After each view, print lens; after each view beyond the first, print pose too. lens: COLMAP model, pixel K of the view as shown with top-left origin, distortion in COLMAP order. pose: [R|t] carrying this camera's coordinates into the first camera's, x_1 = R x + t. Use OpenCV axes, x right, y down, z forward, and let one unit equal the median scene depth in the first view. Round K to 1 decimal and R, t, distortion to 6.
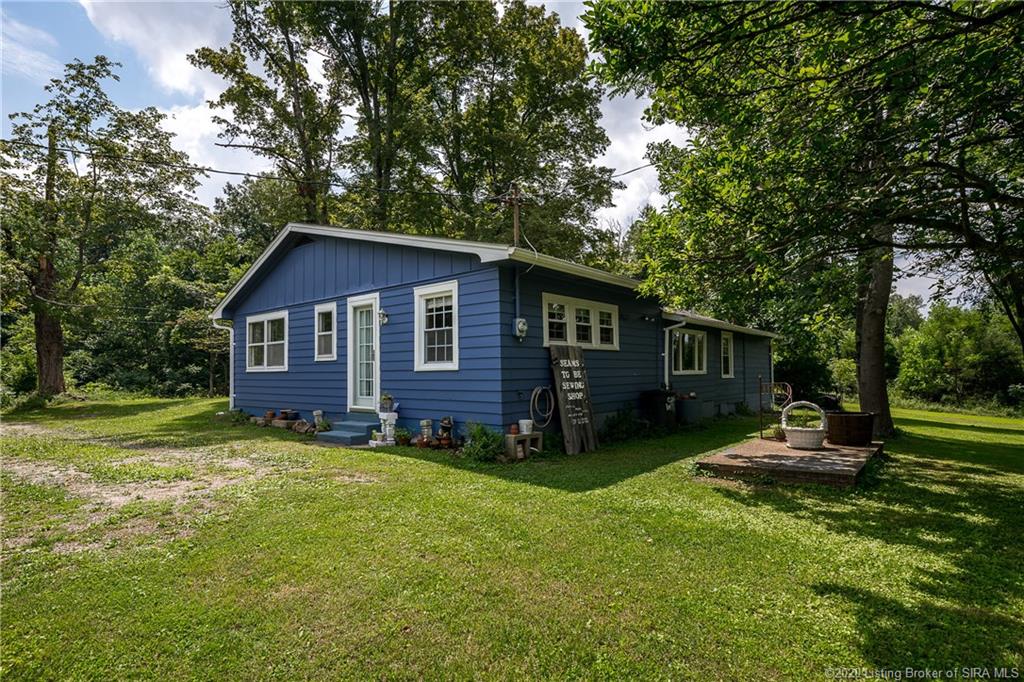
lens RADIAL K [[514.1, 0, 512.1], [0, 514.1, 375.4], [0, 0, 1]] dist [0.000183, 0.000066]
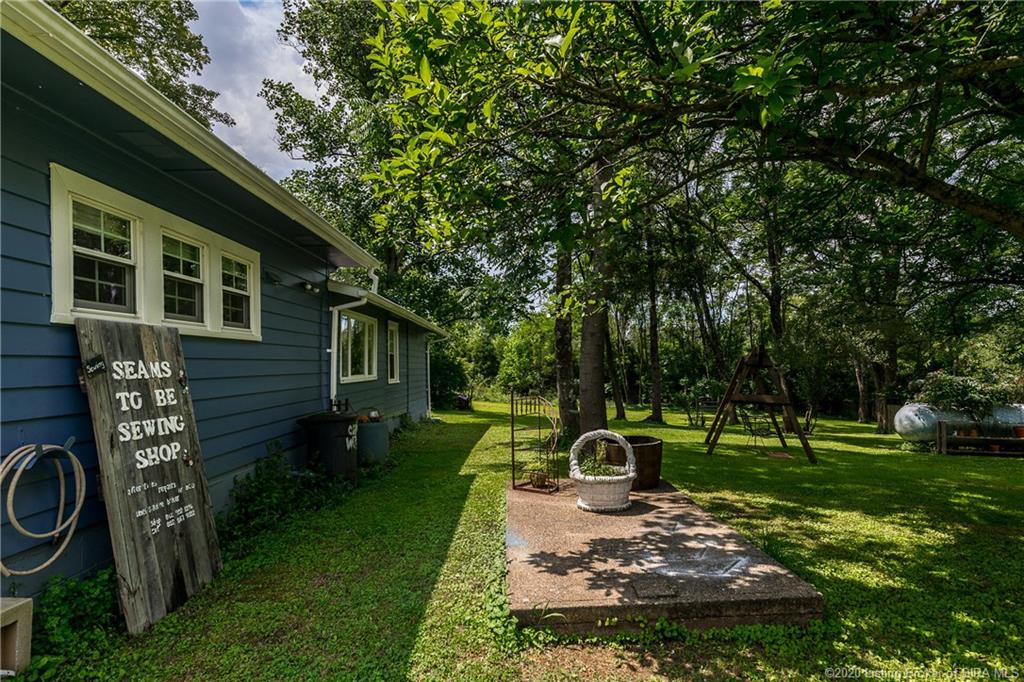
lens RADIAL K [[544.5, 0, 512.0], [0, 544.5, 341.0], [0, 0, 1]] dist [0.015041, -0.001258]
pose [[0.755863, 0.025080, 0.654249, 0.044308], [0.014226, 0.998401, -0.054709, -0.016242], [-0.654575, 0.050659, 0.754298, 0.437281]]
